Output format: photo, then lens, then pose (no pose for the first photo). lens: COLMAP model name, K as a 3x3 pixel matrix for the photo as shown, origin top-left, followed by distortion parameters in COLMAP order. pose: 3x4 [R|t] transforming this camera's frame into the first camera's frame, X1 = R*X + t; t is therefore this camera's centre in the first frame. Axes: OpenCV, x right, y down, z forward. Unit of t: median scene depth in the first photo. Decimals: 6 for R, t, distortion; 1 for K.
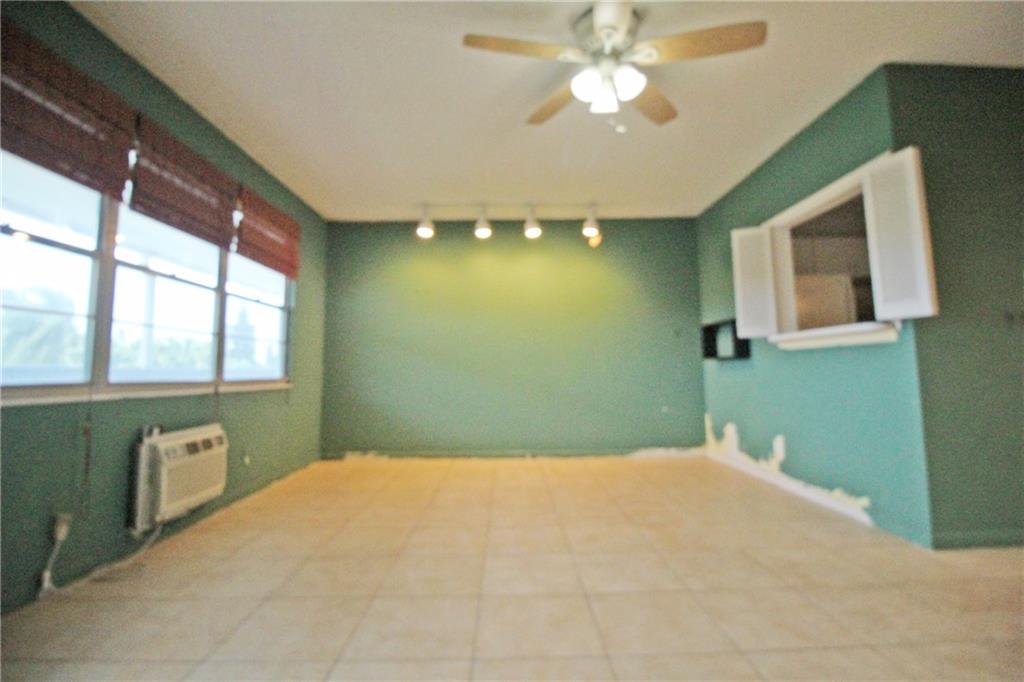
lens RADIAL K [[469.6, 0, 518.3], [0, 469.6, 321.0], [0, 0, 1]] dist [-0.002271, -0.009596]
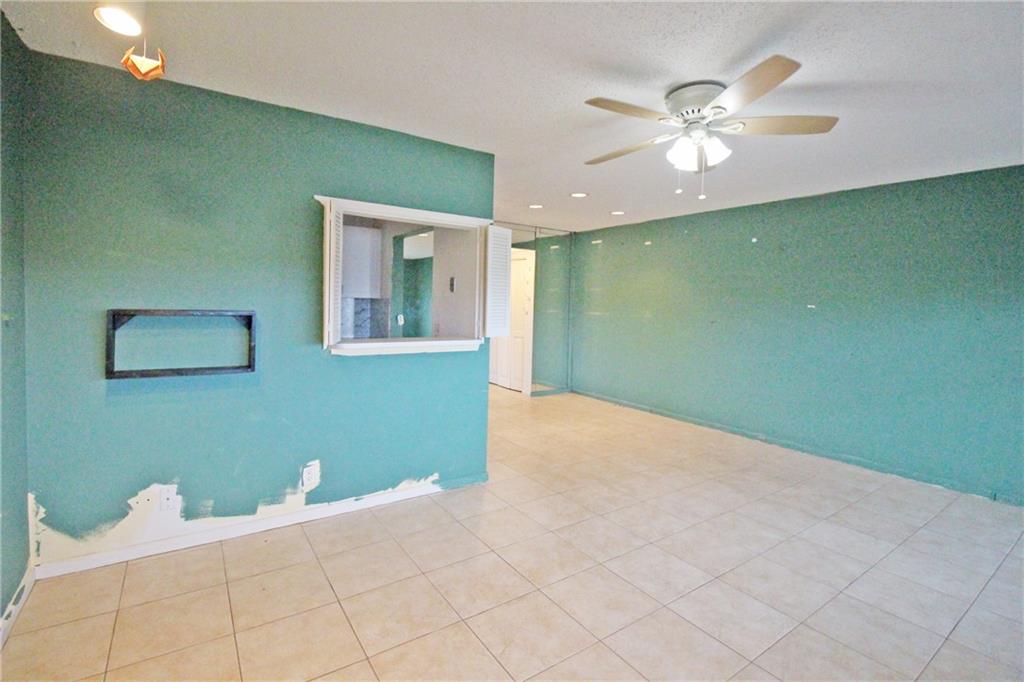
lens RADIAL K [[469.6, 0, 516.2], [0, 469.6, 319.1], [0, 0, 1]] dist [-0.002271, -0.009596]
pose [[-0.556014, -0.033560, 0.830495, -0.420769], [-0.109798, 0.993394, -0.033367, -0.019349], [-0.823889, -0.109740, -0.556026, 1.574523]]
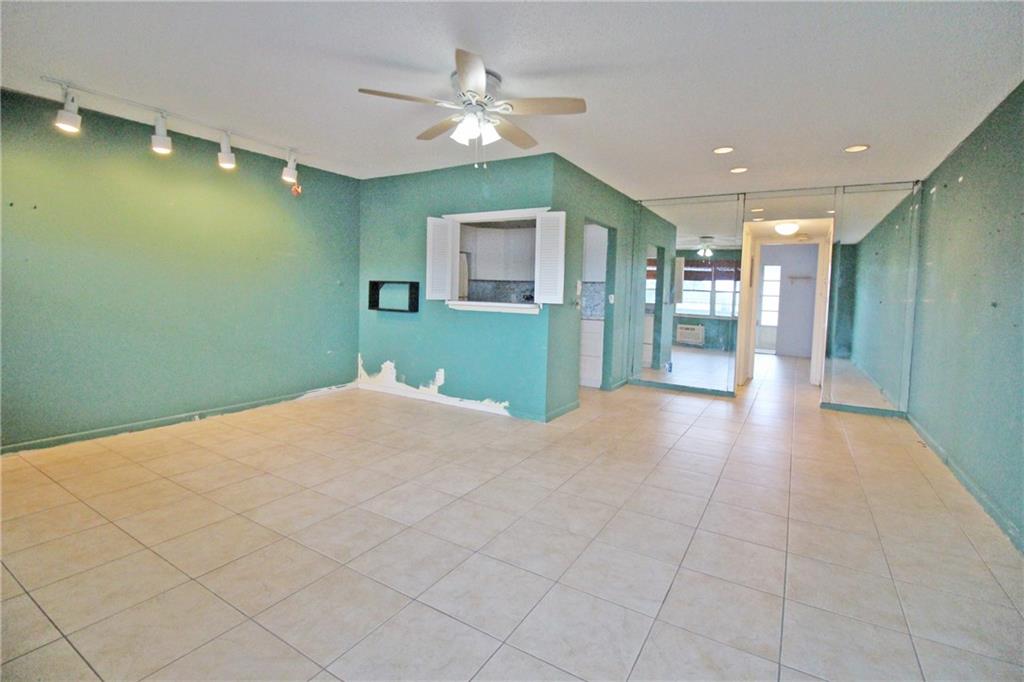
lens RADIAL K [[469.6, 0, 517.3], [0, 469.6, 317.6], [0, 0, 1]] dist [-0.002271, -0.009596]
pose [[0.525546, -0.015704, 0.850620, -0.705177], [-0.127395, 0.987104, 0.096933, -0.101232], [-0.841173, -0.159308, 0.516768, 0.121506]]
